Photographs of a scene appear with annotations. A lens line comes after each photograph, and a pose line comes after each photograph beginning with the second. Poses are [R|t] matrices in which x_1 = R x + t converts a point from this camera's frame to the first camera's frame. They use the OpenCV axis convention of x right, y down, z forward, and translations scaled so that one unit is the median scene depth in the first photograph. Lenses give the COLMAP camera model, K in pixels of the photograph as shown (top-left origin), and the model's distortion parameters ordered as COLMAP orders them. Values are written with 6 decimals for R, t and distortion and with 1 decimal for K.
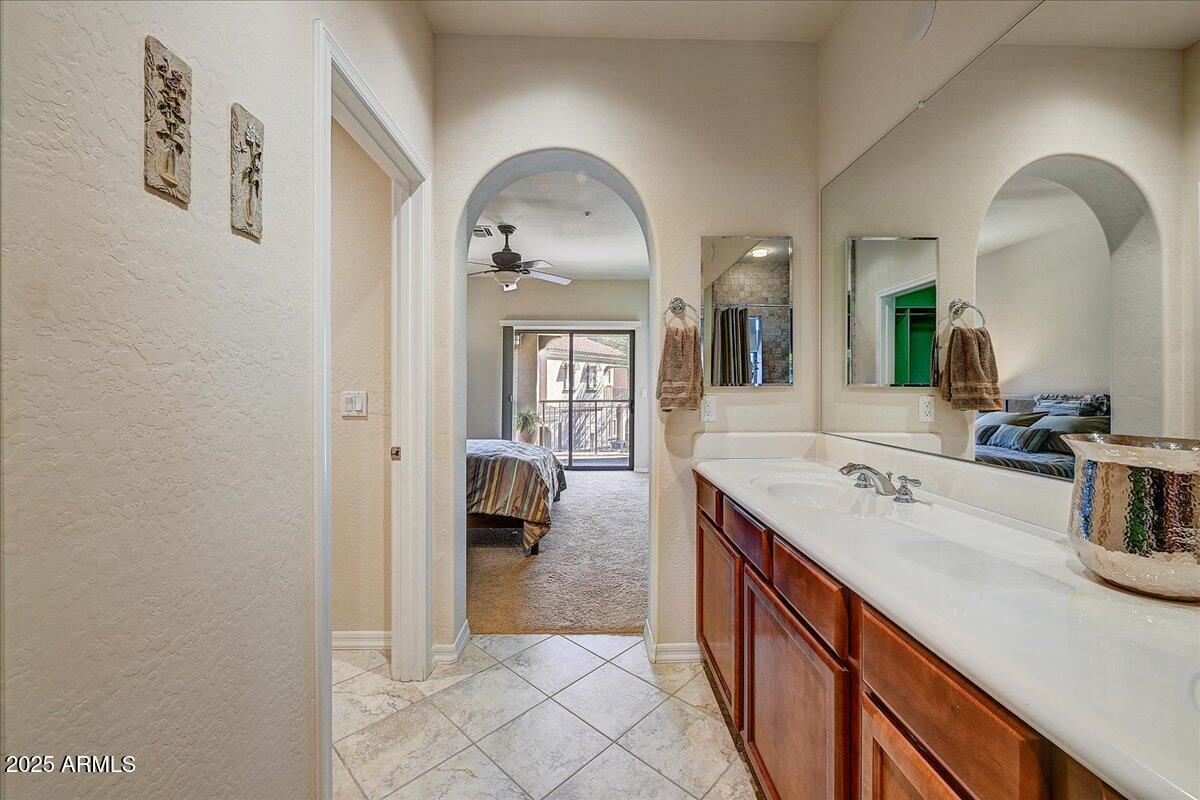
lens RADIAL K [[479.5, 0, 604.4], [0, 479.5, 382.1], [0, 0, 1]] dist [-0.000907, -0.000256]
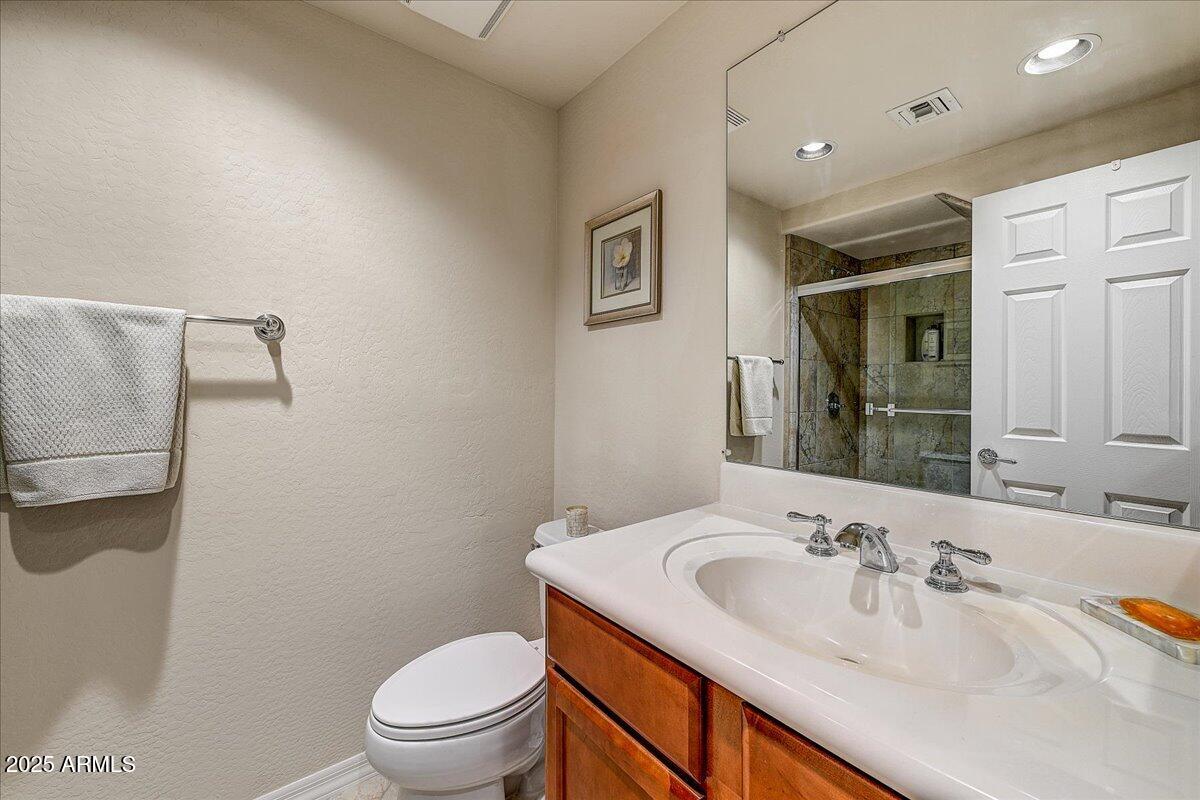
lens RADIAL K [[479.5, 0, 604.4], [0, 479.5, 382.1], [0, 0, 1]] dist [-0.000907, -0.000256]
pose [[0.813970, 0.011061, 0.580802, -0.013080], [-0.009605, 0.999938, -0.005583, 0.012285], [-0.580828, -0.001034, 0.814026, 0.527048]]
